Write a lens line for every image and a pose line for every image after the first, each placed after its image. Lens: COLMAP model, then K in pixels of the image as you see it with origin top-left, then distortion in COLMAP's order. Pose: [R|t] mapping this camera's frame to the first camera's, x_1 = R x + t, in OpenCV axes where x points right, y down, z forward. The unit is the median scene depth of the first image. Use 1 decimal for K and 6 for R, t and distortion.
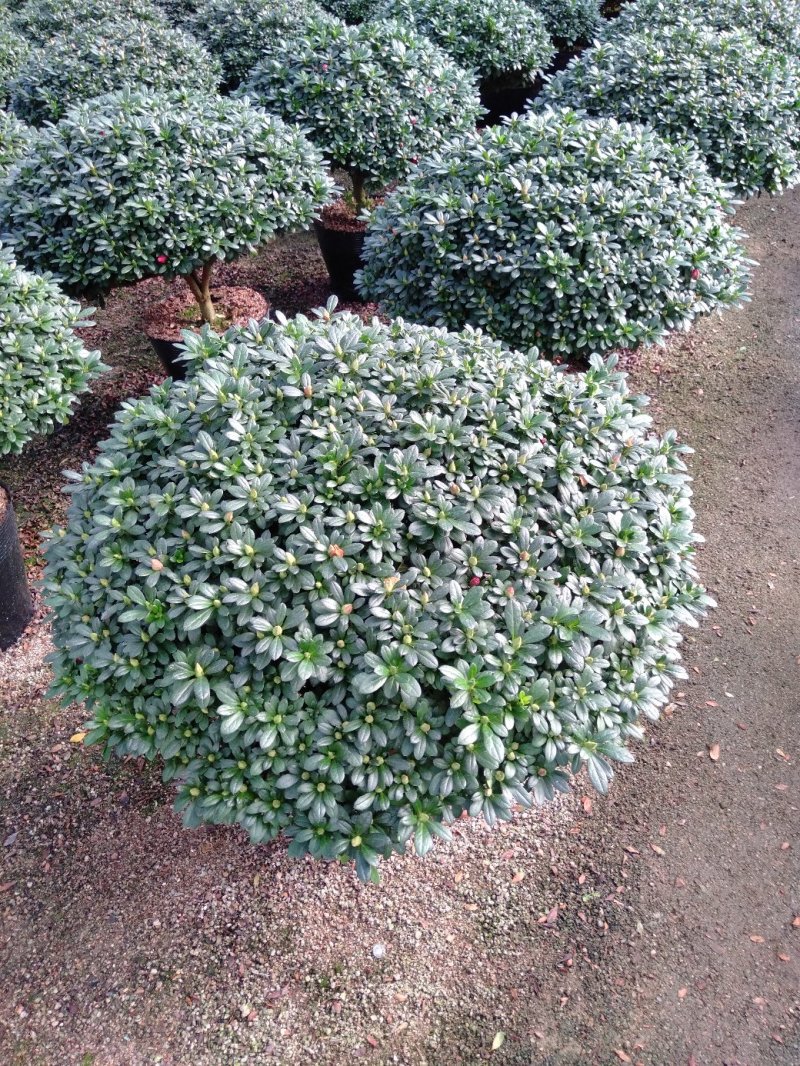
lens RADIAL K [[815.6, 0, 399.8], [0, 815.6, 528.5], [0, 0, 1]] dist [0.029096, -0.019145]
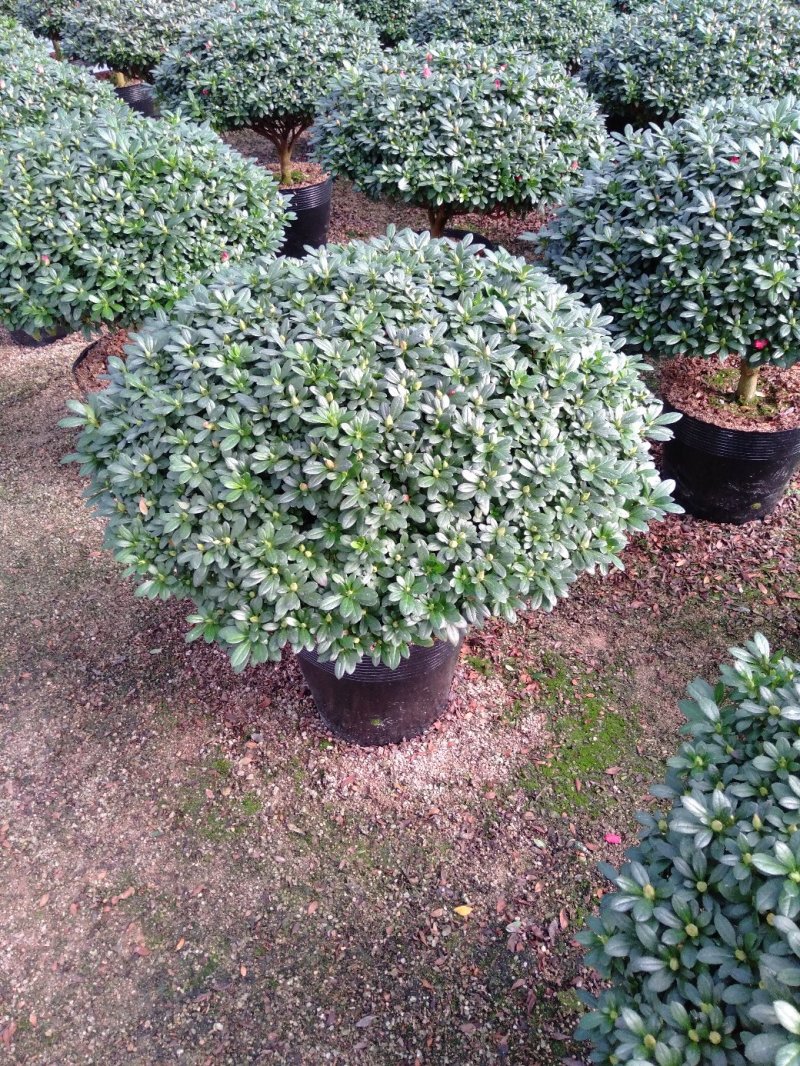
lens RADIAL K [[815.6, 0, 401.1], [0, 815.6, 536.4], [0, 0, 1]] dist [0.029096, -0.019145]
pose [[0.868527, 0.341850, -0.358886, -0.238025], [-0.322825, 0.939599, 0.113741, -0.139593], [0.376091, 0.017070, 0.926425, 0.185244]]
